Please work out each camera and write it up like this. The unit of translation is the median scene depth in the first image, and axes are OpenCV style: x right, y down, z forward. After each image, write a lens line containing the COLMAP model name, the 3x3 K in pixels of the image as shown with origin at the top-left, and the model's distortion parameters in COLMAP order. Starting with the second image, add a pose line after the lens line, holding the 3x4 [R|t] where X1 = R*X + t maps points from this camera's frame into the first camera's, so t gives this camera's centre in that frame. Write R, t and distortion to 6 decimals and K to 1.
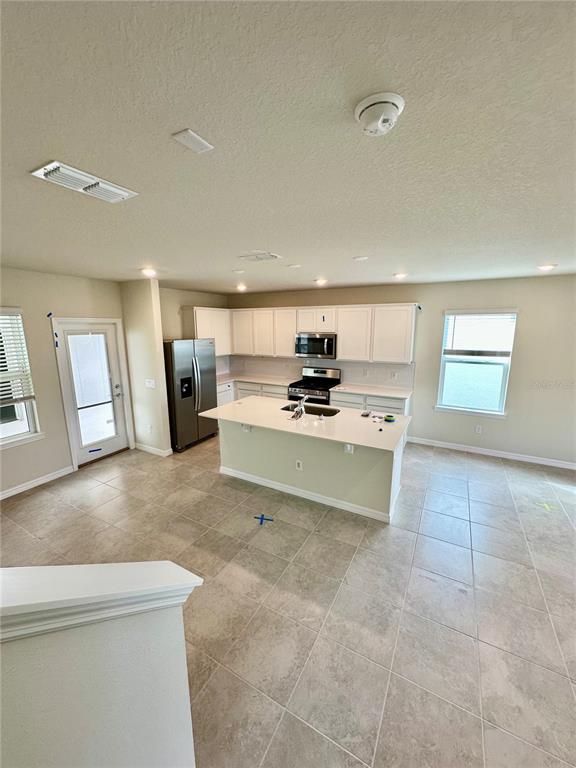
lens RADIAL K [[302.3, 0, 288.0], [0, 302.3, 384.0], [0, 0, 1]] dist [-0.001057, -0.000088]
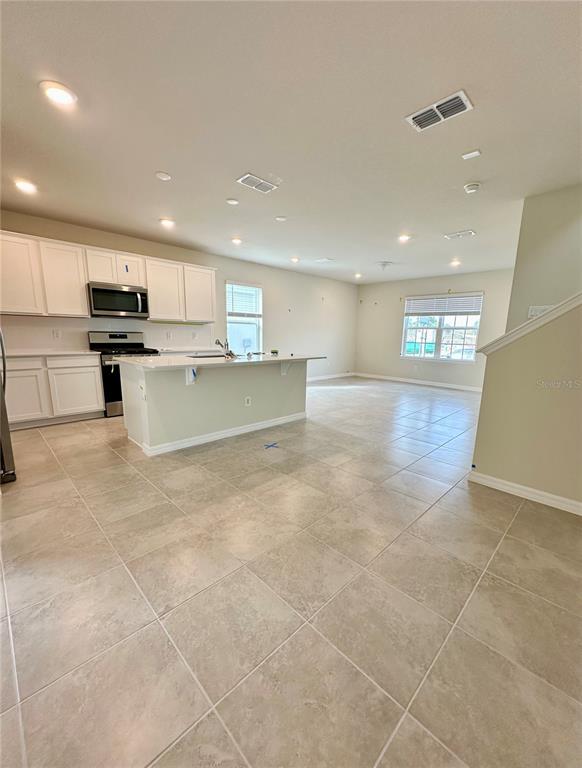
lens RADIAL K [[315.3, 0, 292.7], [0, 315.3, 397.1], [0, 0, 1]] dist [0.000366, -0.000001]
pose [[0.283503, -0.182739, 0.941399, -0.721368], [0.160045, 0.976924, 0.141437, 0.091732], [-0.945522, 0.110569, 0.306208, 0.386190]]
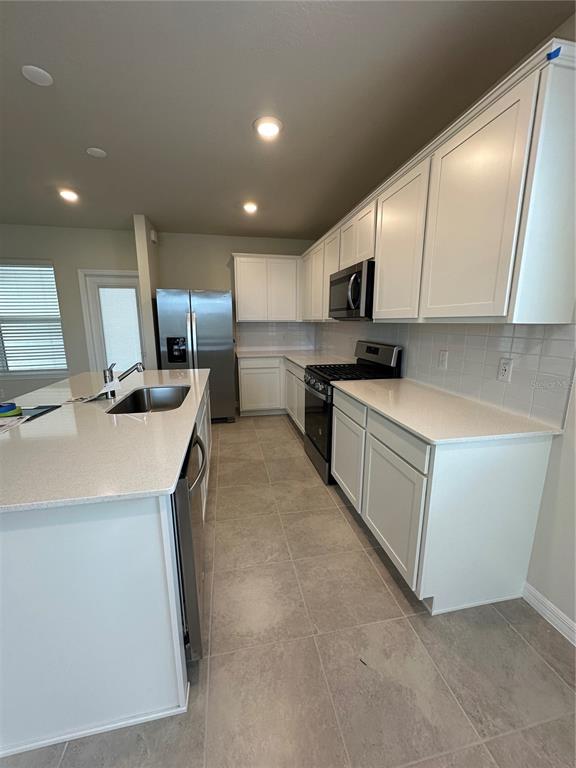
lens RADIAL K [[306.3, 0, 288.0], [0, 306.3, 384.0], [0, 0, 1]] dist [-0.005941, -0.000115]
pose [[0.646975, 0.152759, -0.747053, 0.488486], [-0.144343, 0.986549, 0.076724, -0.004766], [0.748724, 0.058193, 0.660322, 0.698726]]
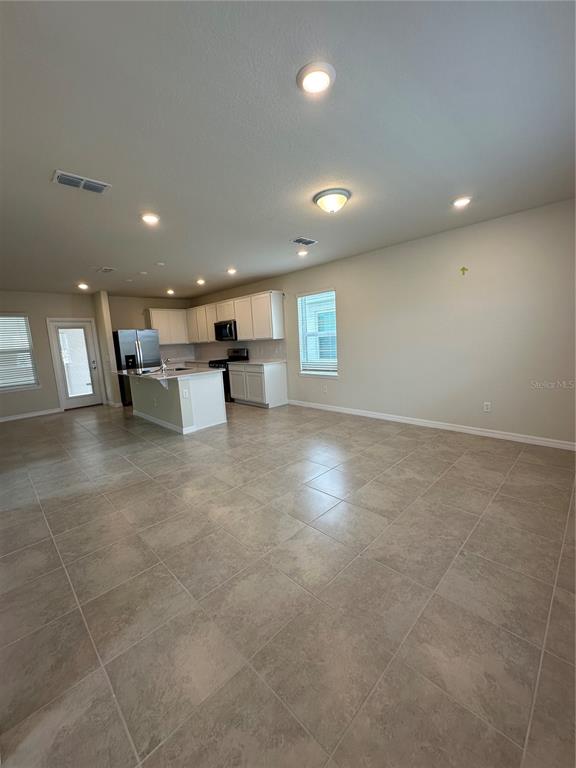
lens RADIAL K [[306.3, 0, 288.0], [0, 306.3, 384.0], [0, 0, 1]] dist [-0.005941, -0.000115]
pose [[0.958137, -0.006415, -0.286239, 0.842191], [-0.003230, 0.999443, -0.033212, 0.170424], [0.286292, 0.032747, 0.957583, -0.213509]]
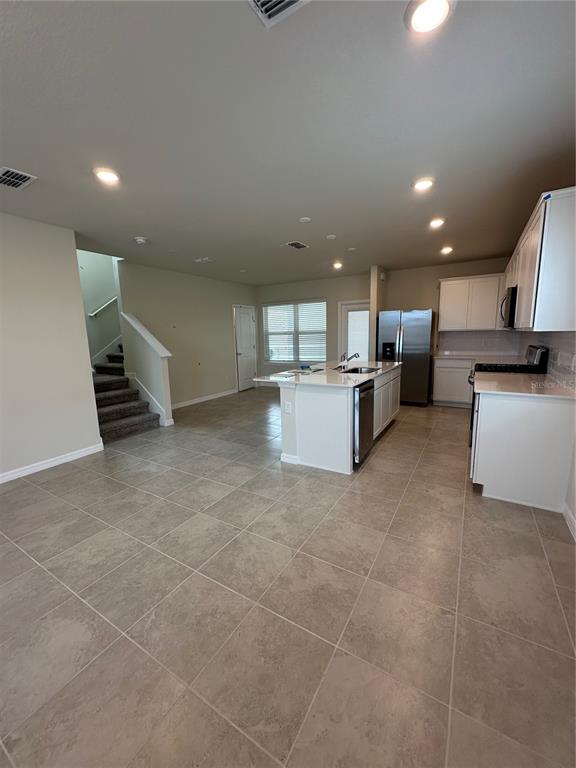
lens RADIAL K [[306.3, 0, 288.0], [0, 306.3, 384.0], [0, 0, 1]] dist [-0.005941, -0.000115]
pose [[-0.041544, 0.164578, -0.985489, 0.912422], [-0.164981, 0.971671, 0.169225, -0.001404], [0.985421, 0.169617, -0.013215, 0.655803]]
